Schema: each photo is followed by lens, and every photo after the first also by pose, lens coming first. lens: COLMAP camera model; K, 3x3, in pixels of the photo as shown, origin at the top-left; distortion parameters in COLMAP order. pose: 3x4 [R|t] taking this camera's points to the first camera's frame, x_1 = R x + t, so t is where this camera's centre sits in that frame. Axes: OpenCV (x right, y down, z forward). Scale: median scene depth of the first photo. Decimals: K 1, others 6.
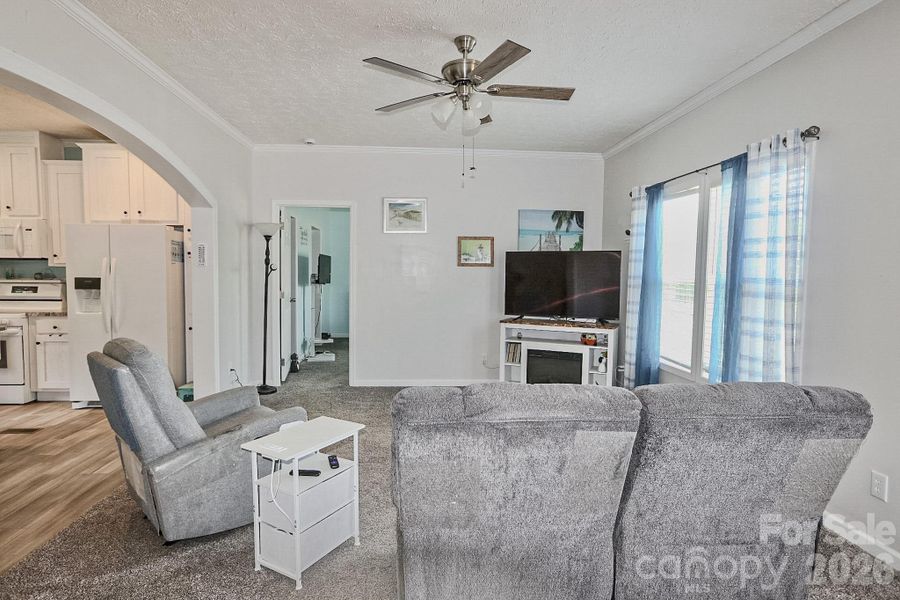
lens RADIAL K [[485.7, 0, 450.0], [0, 485.7, 300.0], [0, 0, 1]] dist [-0.012941, 0.000369]
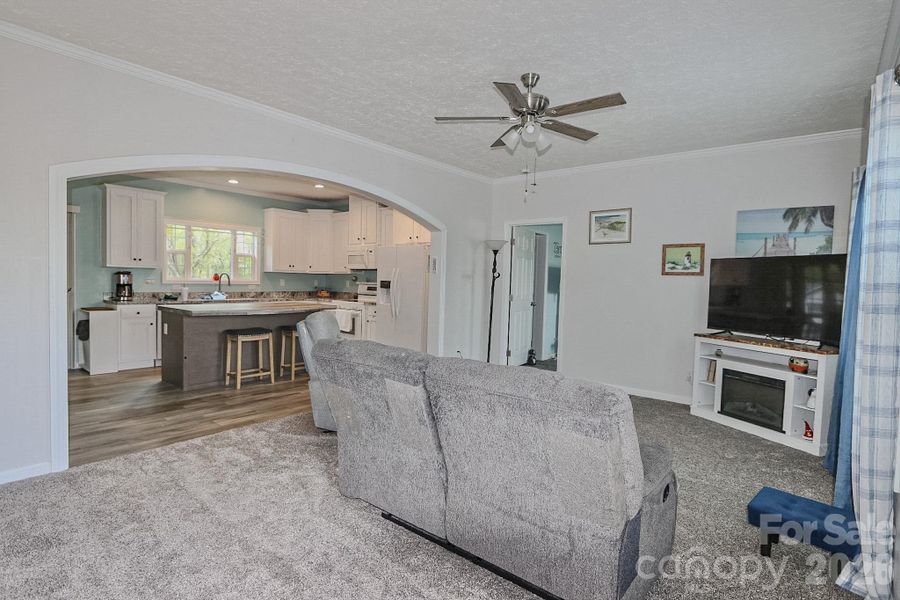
lens RADIAL K [[463.6, 0, 445.2], [0, 463.6, 300.5], [0, 0, 1]] dist [-0.006736, -0.000357]
pose [[0.722308, 0.039061, -0.690468, 0.374494], [-0.059848, 0.998189, -0.006139, 0.013607], [0.688978, 0.045758, 0.723337, 0.039019]]
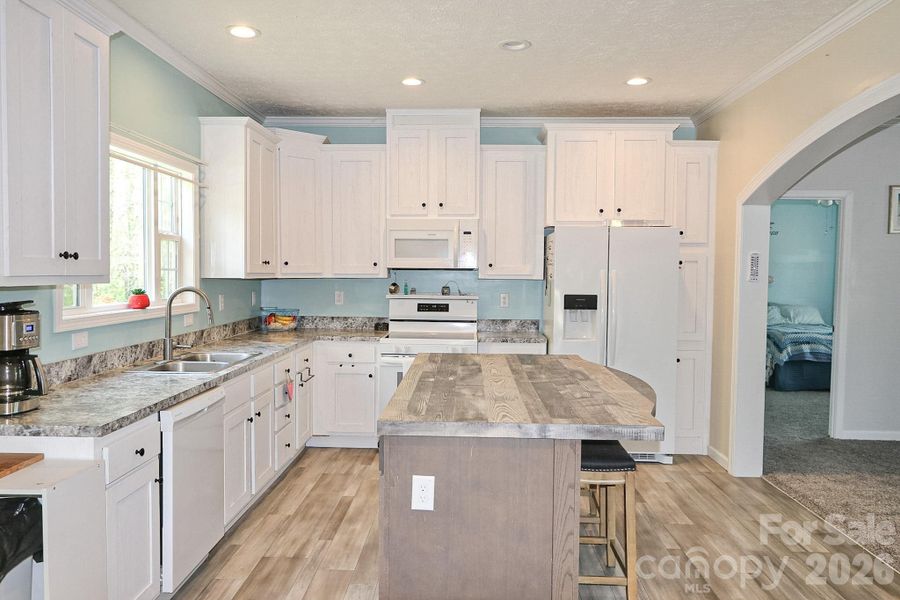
lens RADIAL K [[662.8, 0, 441.5], [0, 662.8, 301.7], [0, 0, 1]] dist [-0.010145, 0.010268]
pose [[0.993755, 0.005222, -0.111465, -0.742559], [-0.006901, 0.999868, -0.014685, -0.015192], [0.111374, 0.015362, 0.993660, -0.083151]]
